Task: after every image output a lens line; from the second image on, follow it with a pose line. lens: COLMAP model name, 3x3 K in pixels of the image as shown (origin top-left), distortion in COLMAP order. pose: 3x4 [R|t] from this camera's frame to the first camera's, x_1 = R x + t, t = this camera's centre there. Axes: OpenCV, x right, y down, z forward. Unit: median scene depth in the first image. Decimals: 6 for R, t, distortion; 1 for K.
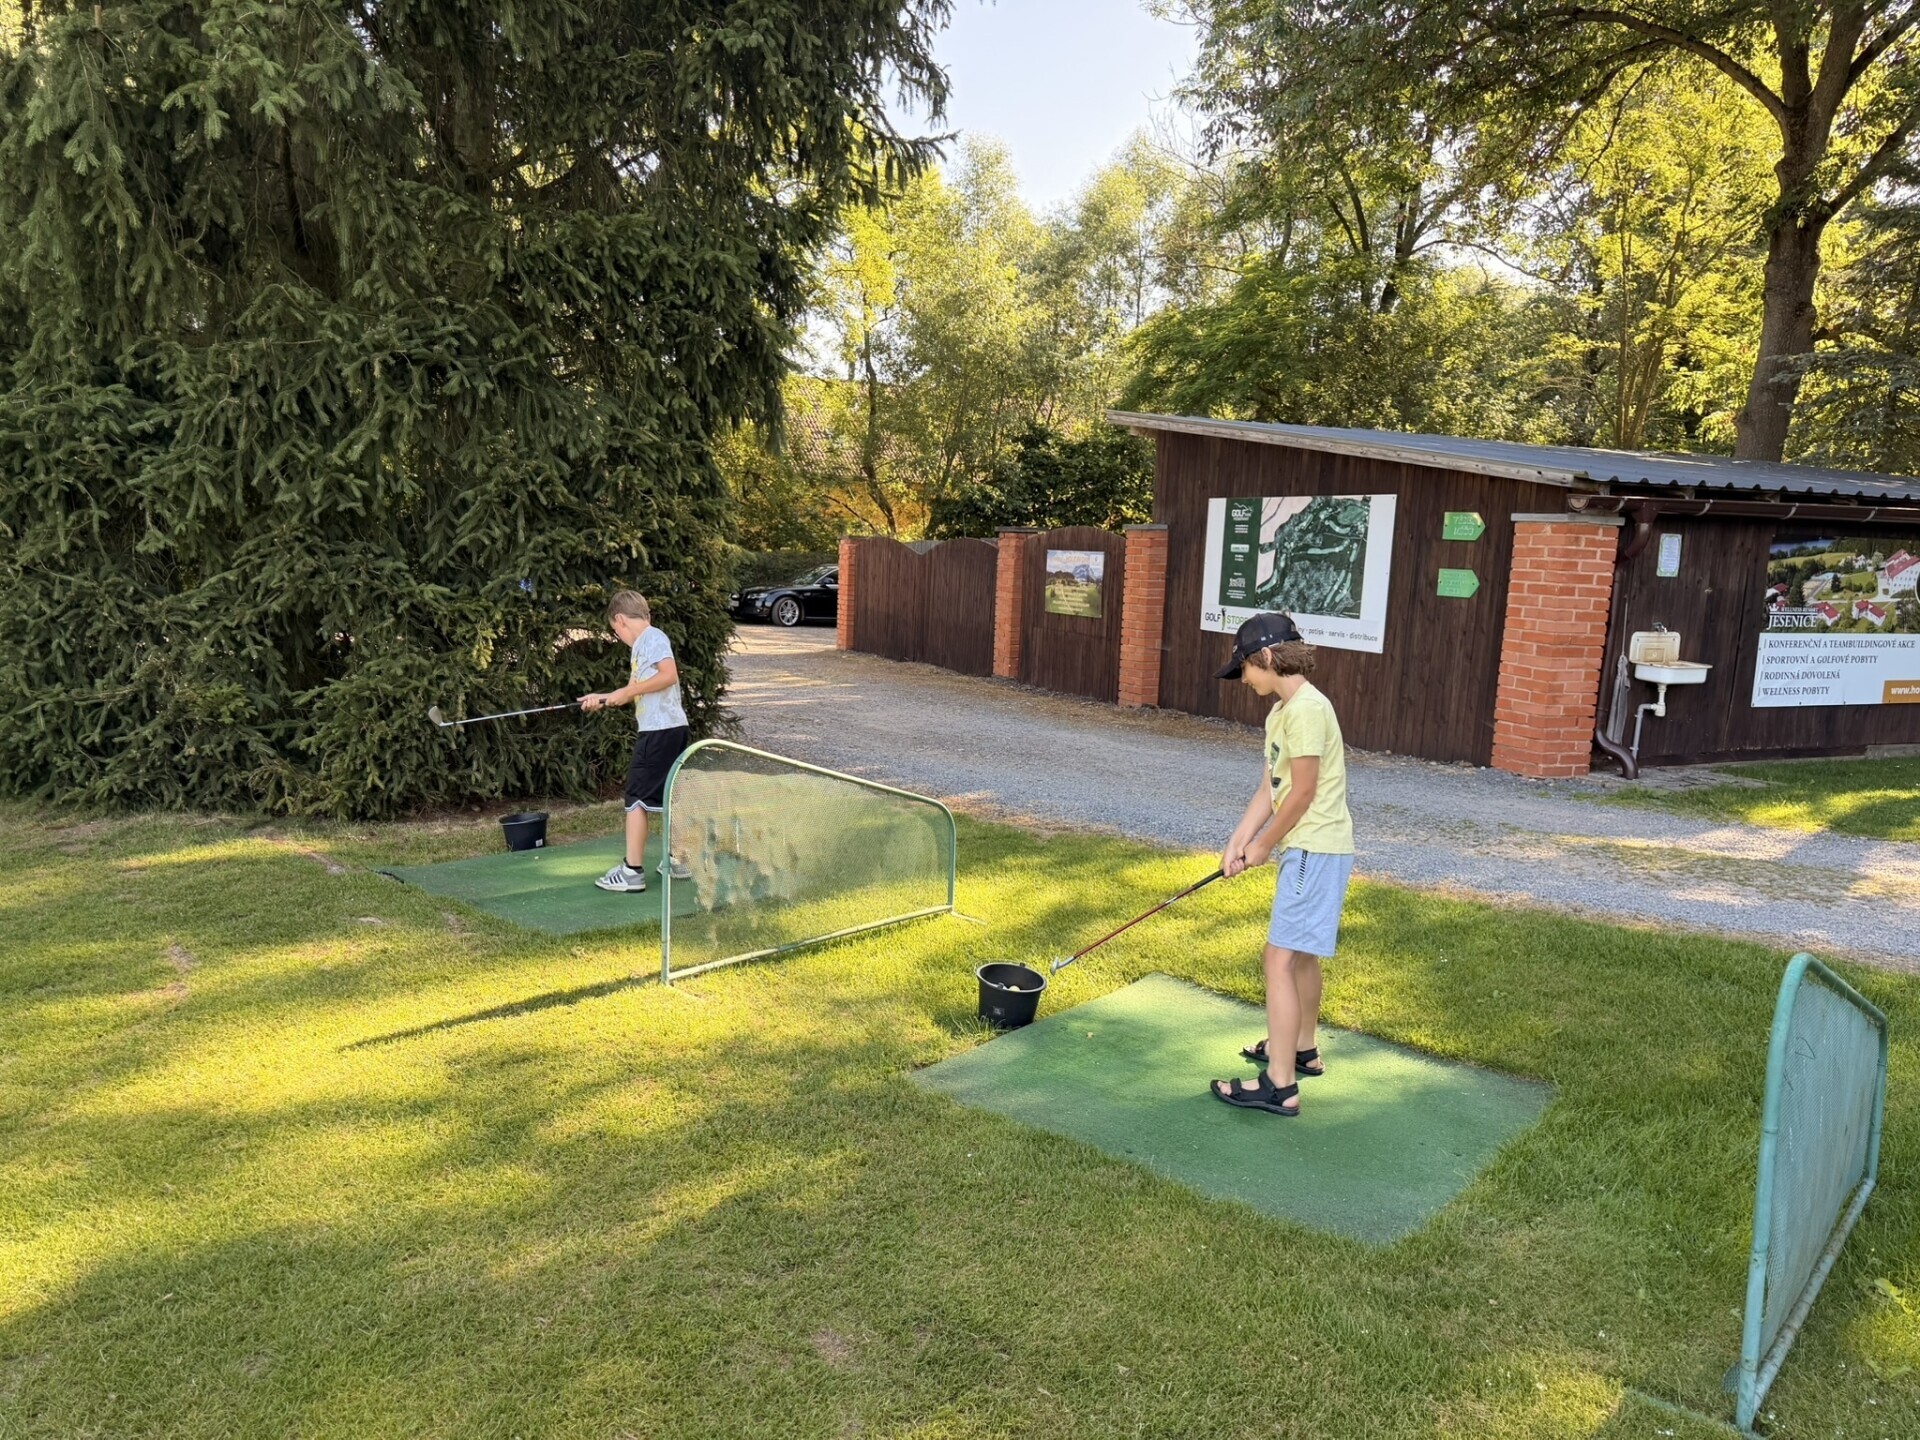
lens RADIAL K [[1367.9, 0, 964.4], [0, 1367.9, 721.1], [0, 0, 1]] dist [0.038447, -0.030868]
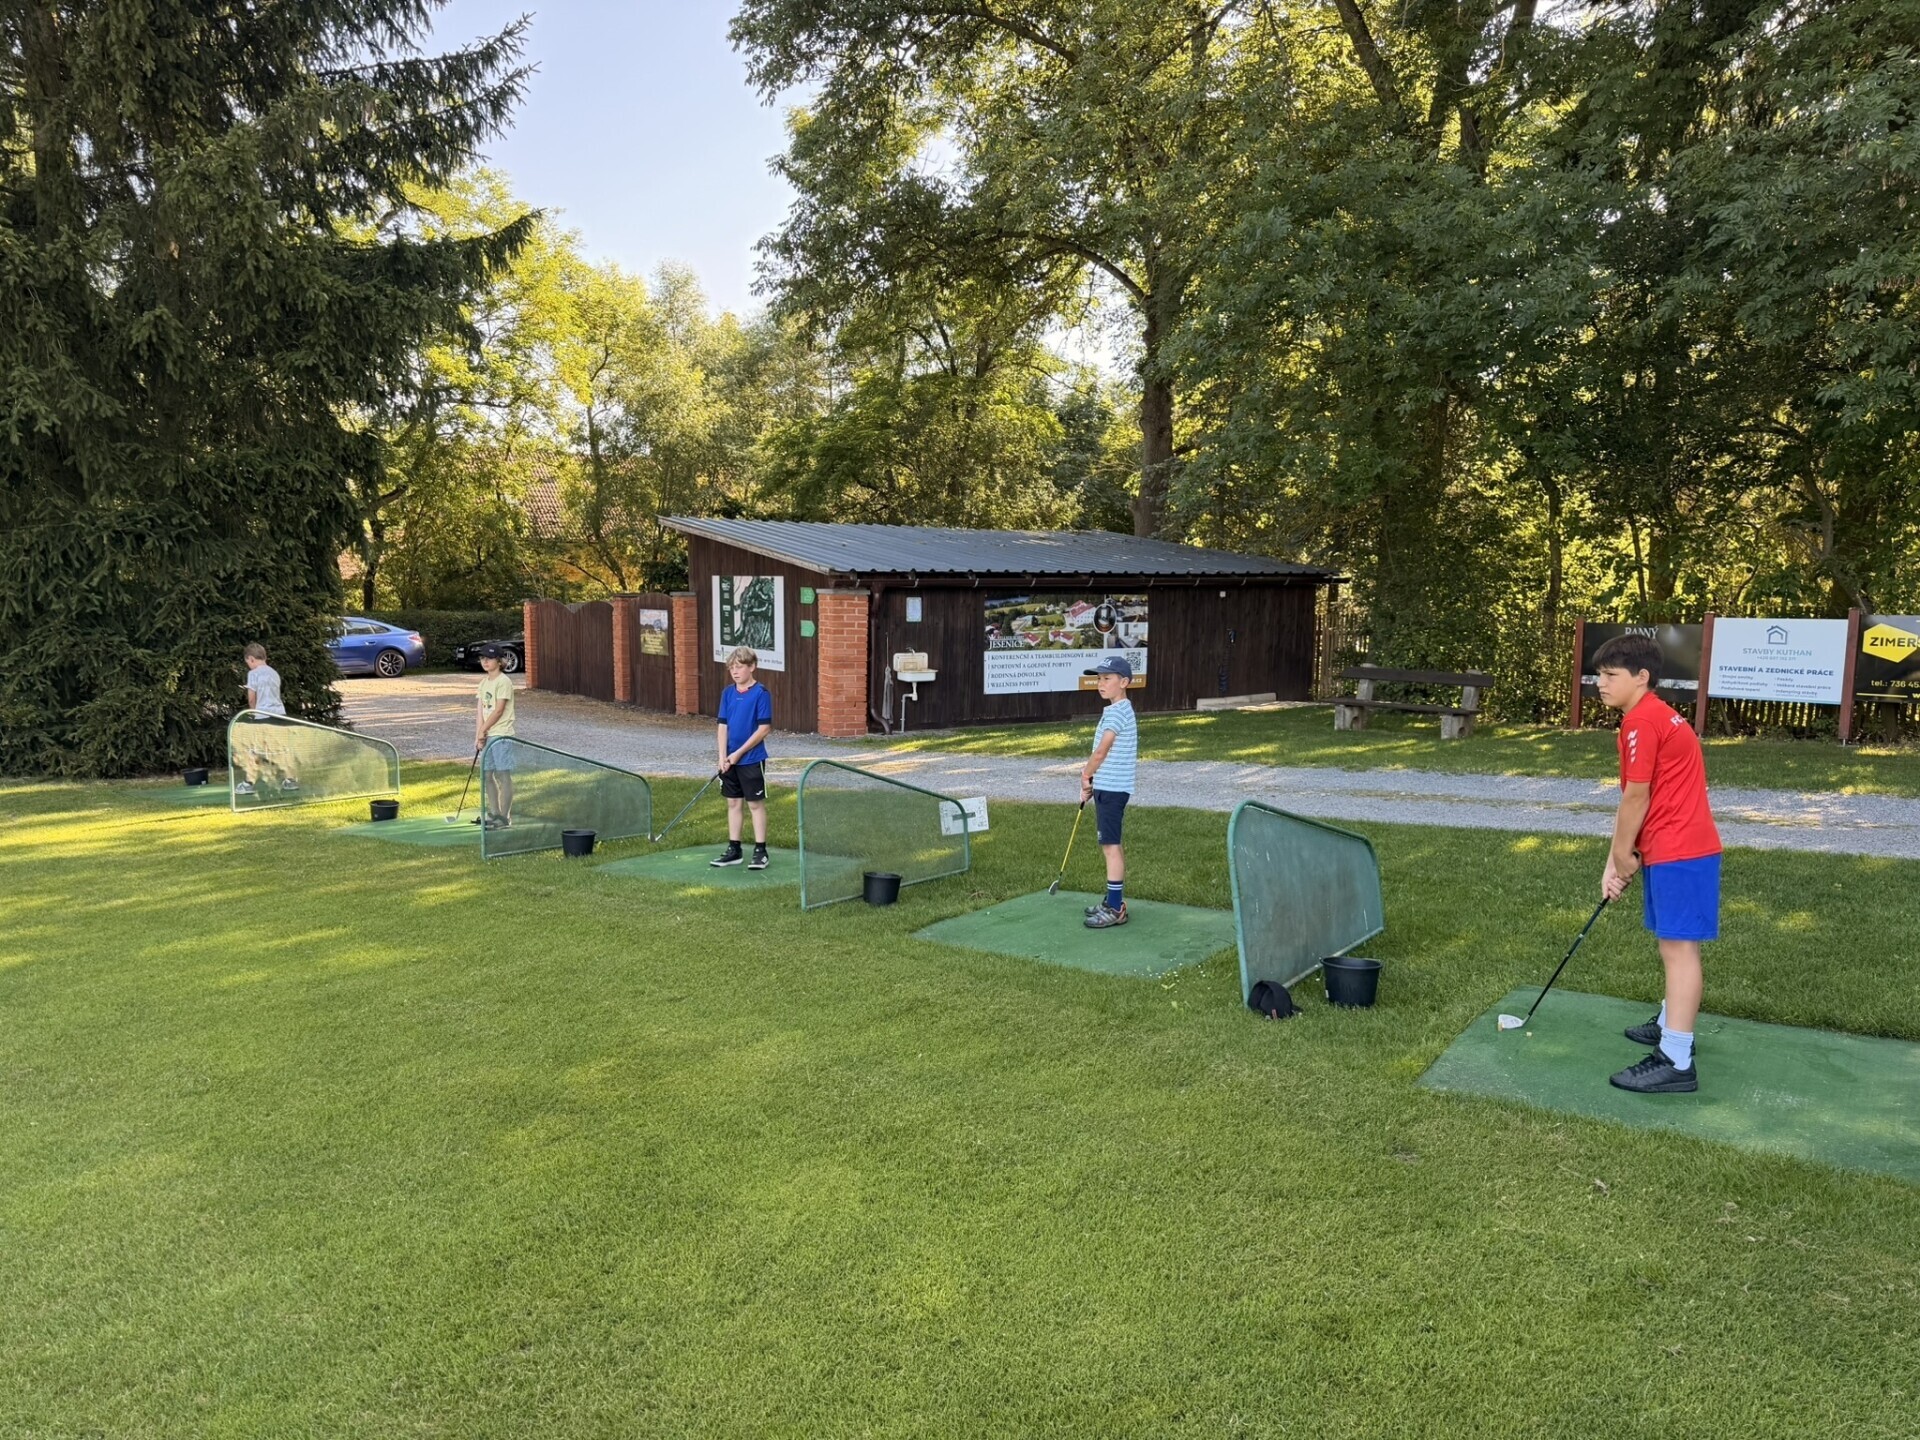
lens RADIAL K [[1367.9, 0, 972.6], [0, 1367.9, 726.9], [0, 0, 1]] dist [0.038447, -0.030868]
pose [[0.991813, -0.040539, 0.121091, 0.380548], [0.043742, 0.998757, -0.023906, 0.076784], [-0.119971, 0.029007, 0.992354, -0.756217]]
